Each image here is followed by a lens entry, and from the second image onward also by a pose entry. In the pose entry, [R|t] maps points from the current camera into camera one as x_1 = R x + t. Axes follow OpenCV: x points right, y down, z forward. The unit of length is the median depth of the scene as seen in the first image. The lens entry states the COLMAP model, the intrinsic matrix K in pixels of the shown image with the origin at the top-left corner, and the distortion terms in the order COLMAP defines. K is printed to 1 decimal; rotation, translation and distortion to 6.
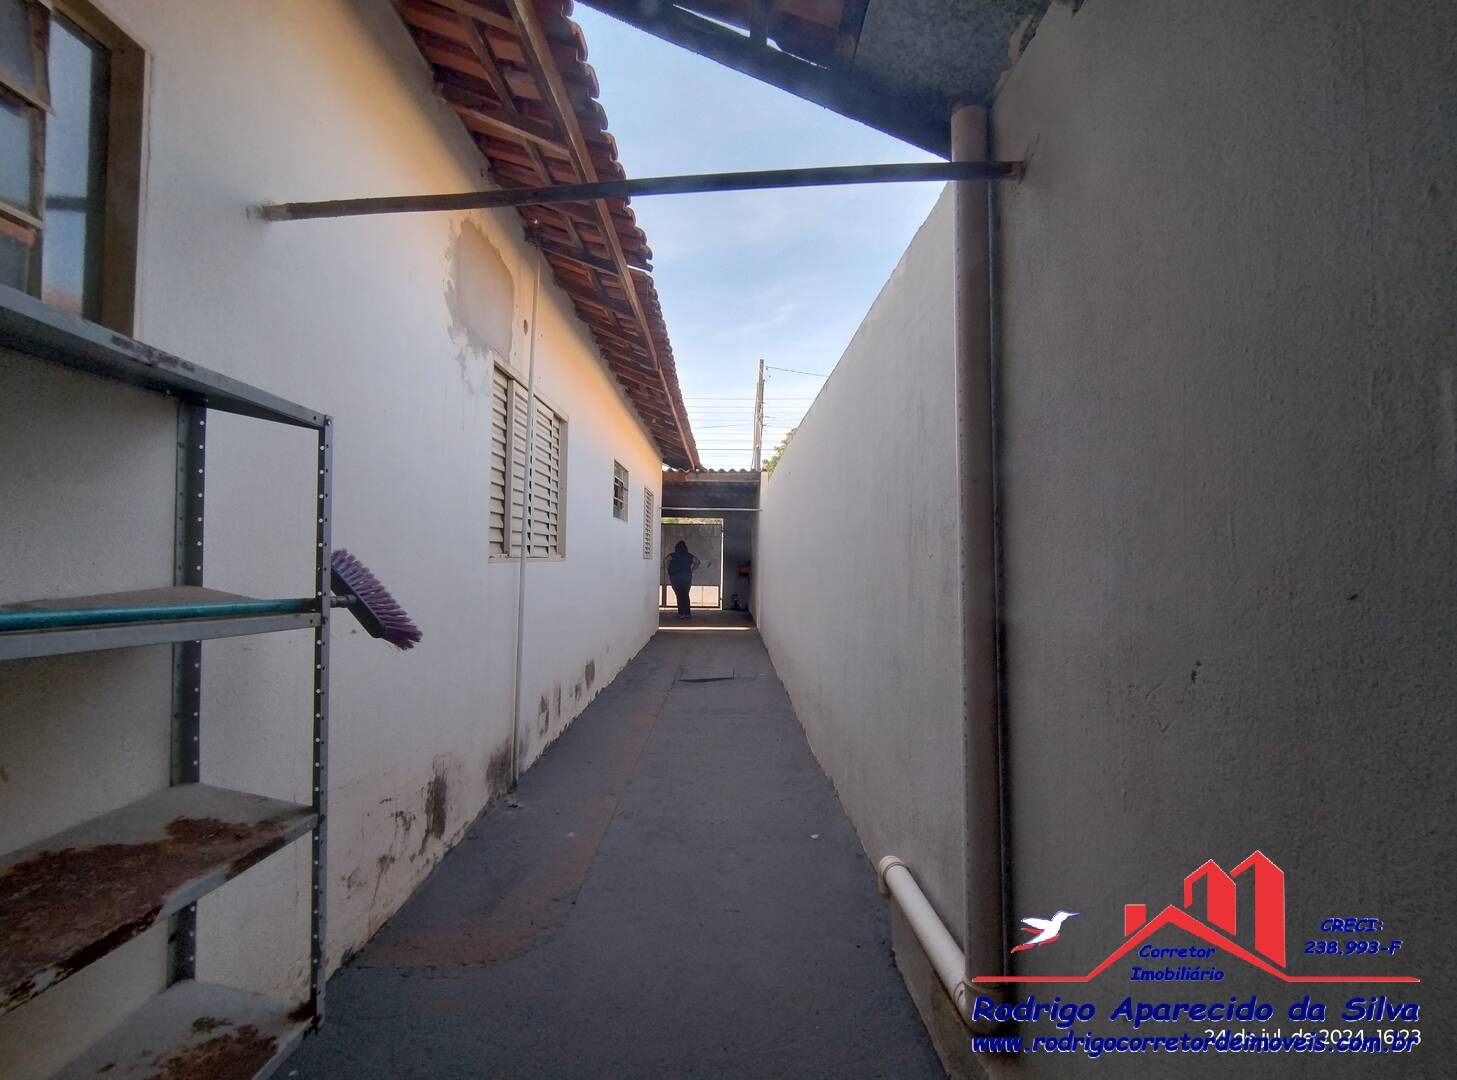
lens RADIAL K [[670.0, 0, 727.1], [0, 670.0, 543.1], [0, 0, 1]] dist [0.000247, -0.000021]
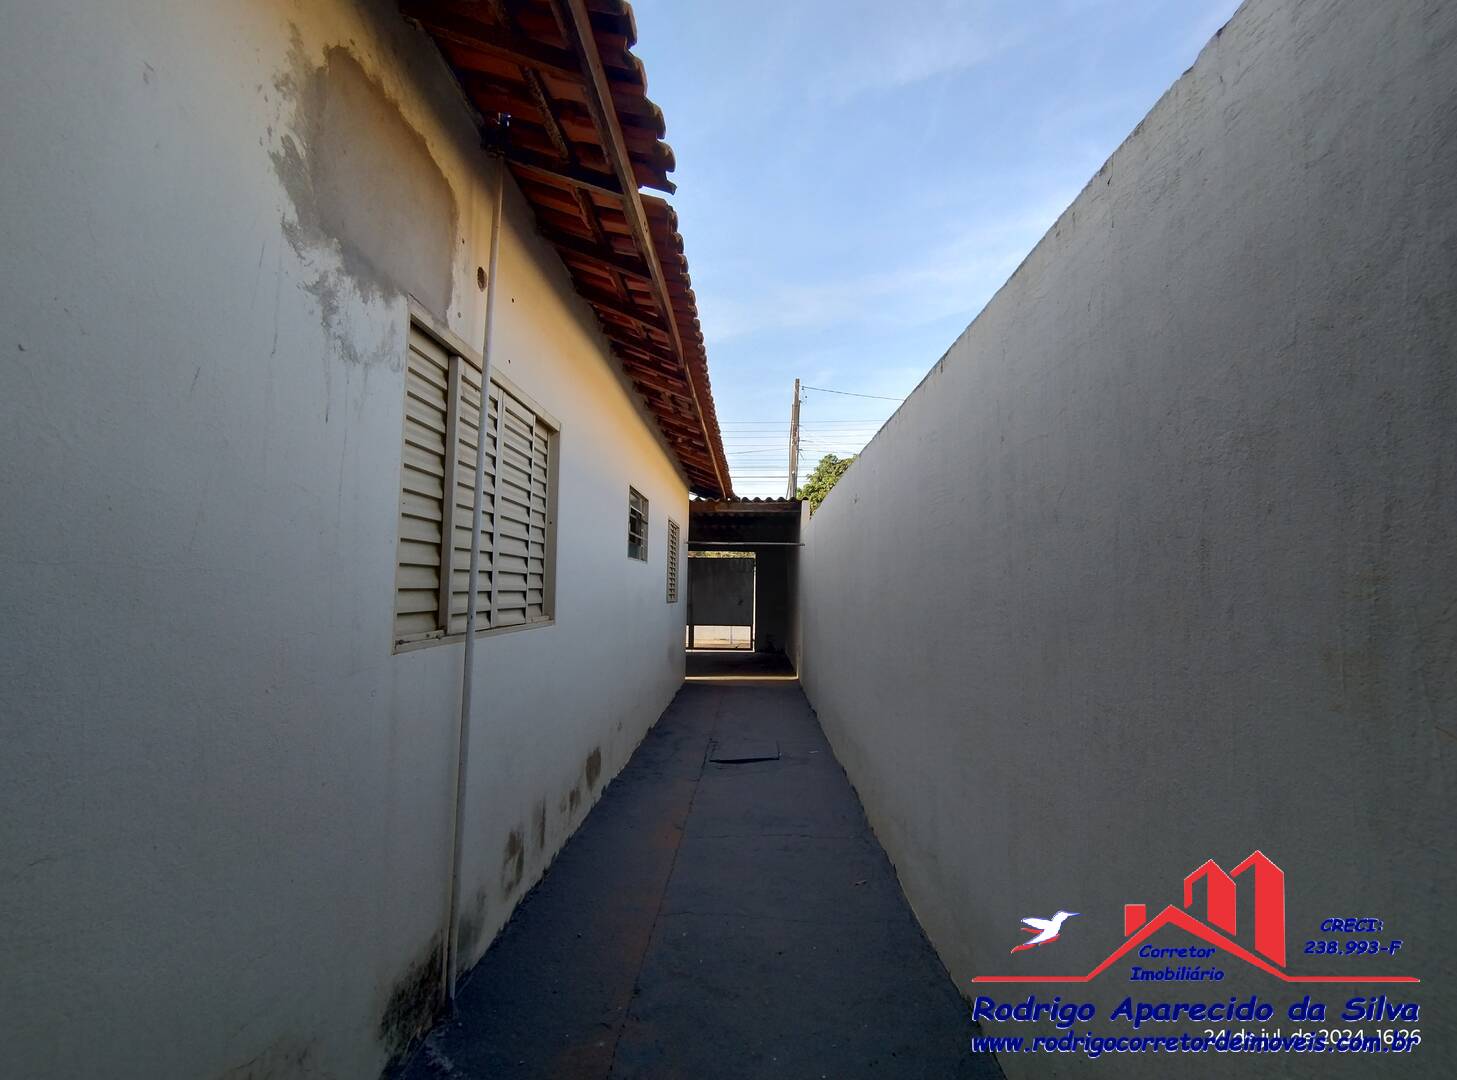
lens RADIAL K [[670.0, 0, 727.1], [0, 670.0, 543.1], [0, 0, 1]] dist [0.000247, -0.000021]
pose [[0.999198, -0.003581, -0.039888, -0.028238], [0.001793, 0.998996, -0.044773, -0.027387], [0.040008, 0.044666, 0.998201, 0.289249]]
